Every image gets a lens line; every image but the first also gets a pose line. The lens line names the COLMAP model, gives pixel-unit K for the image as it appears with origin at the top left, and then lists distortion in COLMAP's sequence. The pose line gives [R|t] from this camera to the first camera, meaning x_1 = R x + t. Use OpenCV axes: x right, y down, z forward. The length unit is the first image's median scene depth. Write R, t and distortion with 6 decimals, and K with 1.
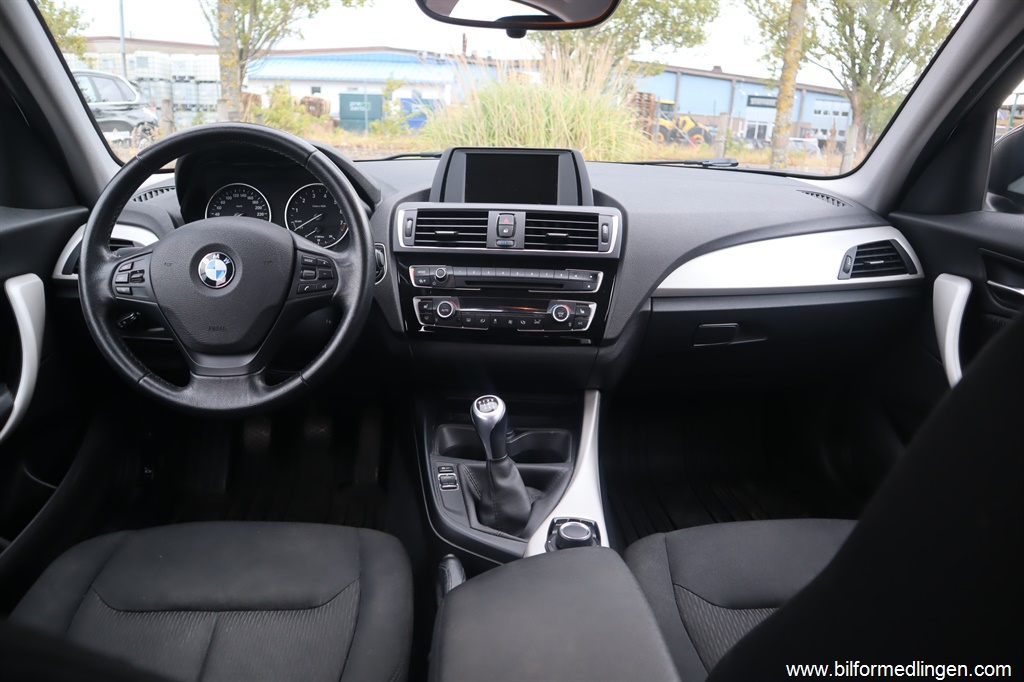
lens RADIAL K [[701.8, 0, 504.1], [0, 701.8, 338.5], [0, 0, 1]] dist [-0.090878, 0.024321]
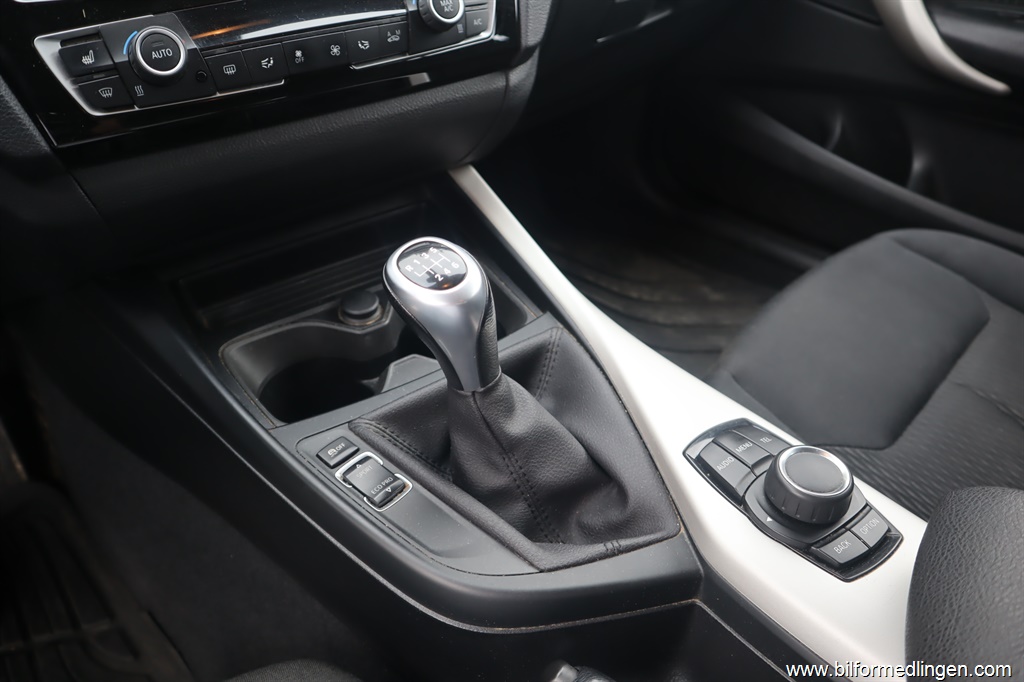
lens RADIAL K [[701.8, 0, 512.5], [0, 701.8, 339.4], [0, 0, 1]] dist [-0.090878, 0.024321]
pose [[0.760837, -0.403901, 0.507928, -0.008004], [0.214807, 0.895325, 0.390193, -0.000331], [-0.612361, -0.187767, 0.767957, 0.027573]]
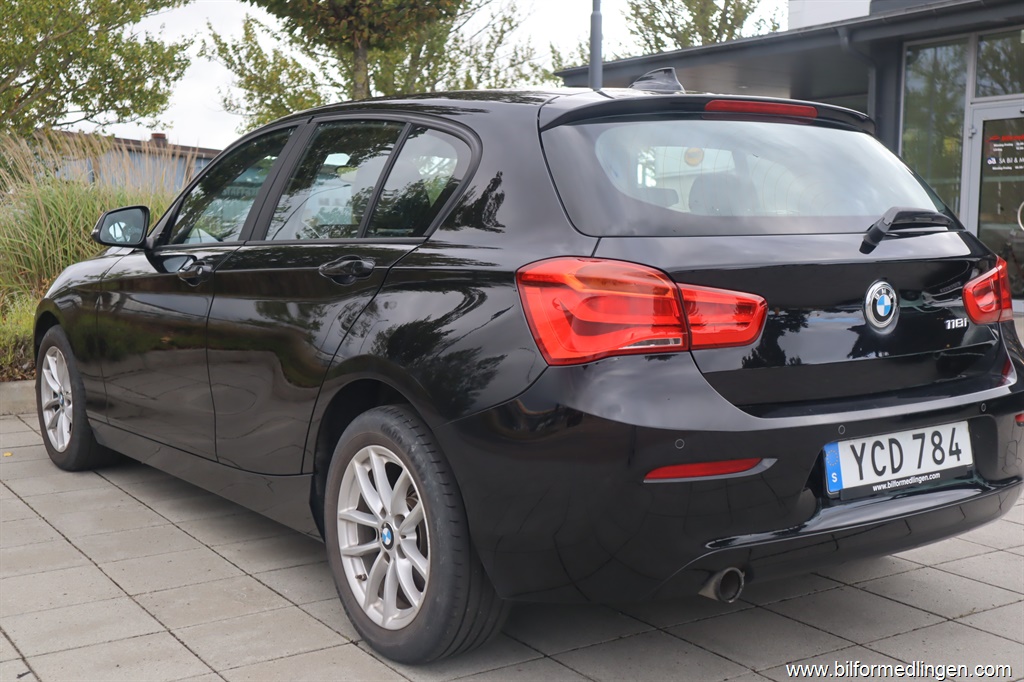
lens RADIAL K [[1229.5, 0, 507.3], [0, 1229.5, 344.1], [0, 0, 1]] dist [0.030927, 0.000000]
pose [[0.845430, -0.079472, 0.528141, -0.086790], [0.186058, 0.970747, -0.151762, 0.044334], [-0.500631, 0.226569, 0.835485, -0.139134]]
